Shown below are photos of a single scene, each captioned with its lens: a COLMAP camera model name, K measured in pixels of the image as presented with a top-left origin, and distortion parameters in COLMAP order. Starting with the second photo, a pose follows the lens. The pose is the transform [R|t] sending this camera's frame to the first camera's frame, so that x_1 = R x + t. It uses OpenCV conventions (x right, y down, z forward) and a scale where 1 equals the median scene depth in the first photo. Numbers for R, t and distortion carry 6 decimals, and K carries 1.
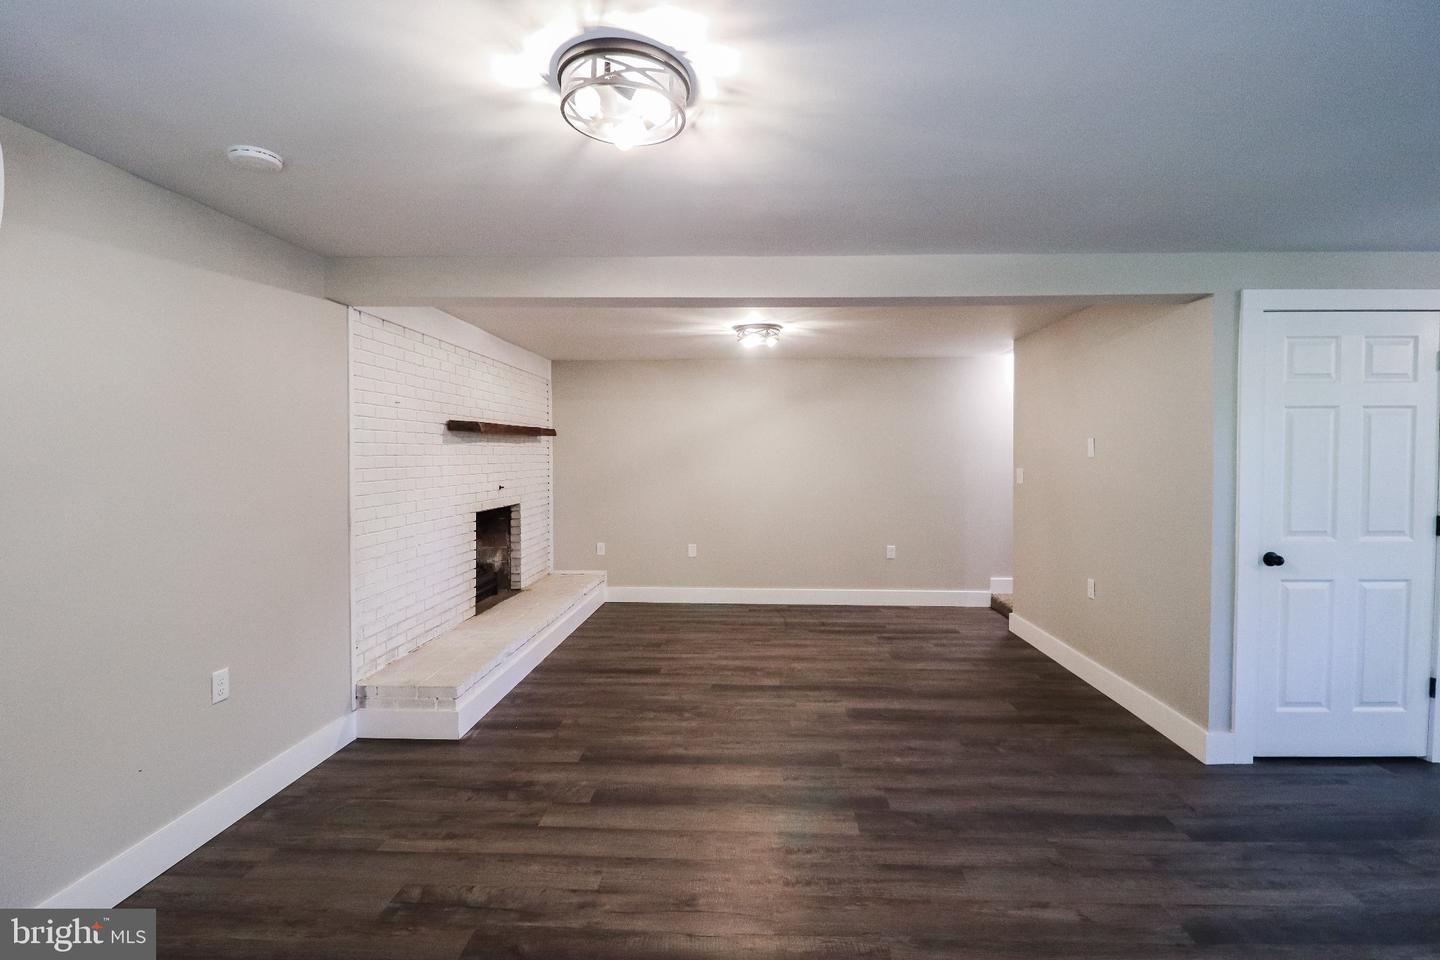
lens RADIAL K [[668.1, 0, 729.8], [0, 668.1, 474.8], [0, 0, 1]] dist [-0.005356, -0.001745]
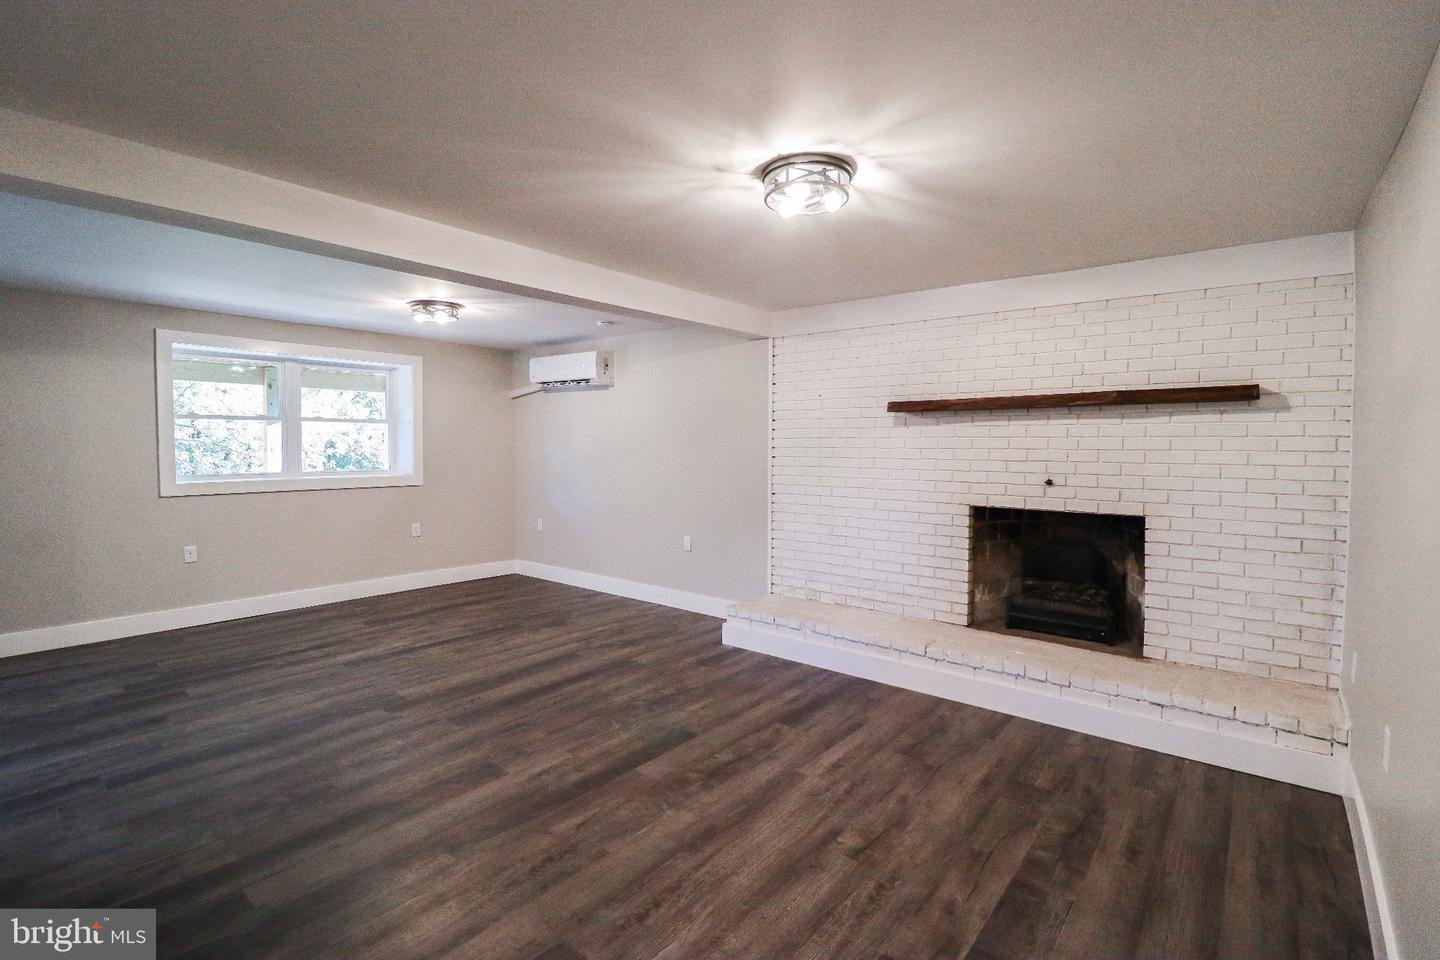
lens RADIAL K [[668.1, 0, 727.7], [0, 668.1, 473.3], [0, 0, 1]] dist [-0.005356, -0.001745]
pose [[-0.592420, 0.035865, -0.804831, 0.599625], [-0.025561, 0.997669, 0.063273, -0.036907], [0.805224, 0.058056, -0.590122, 1.571325]]
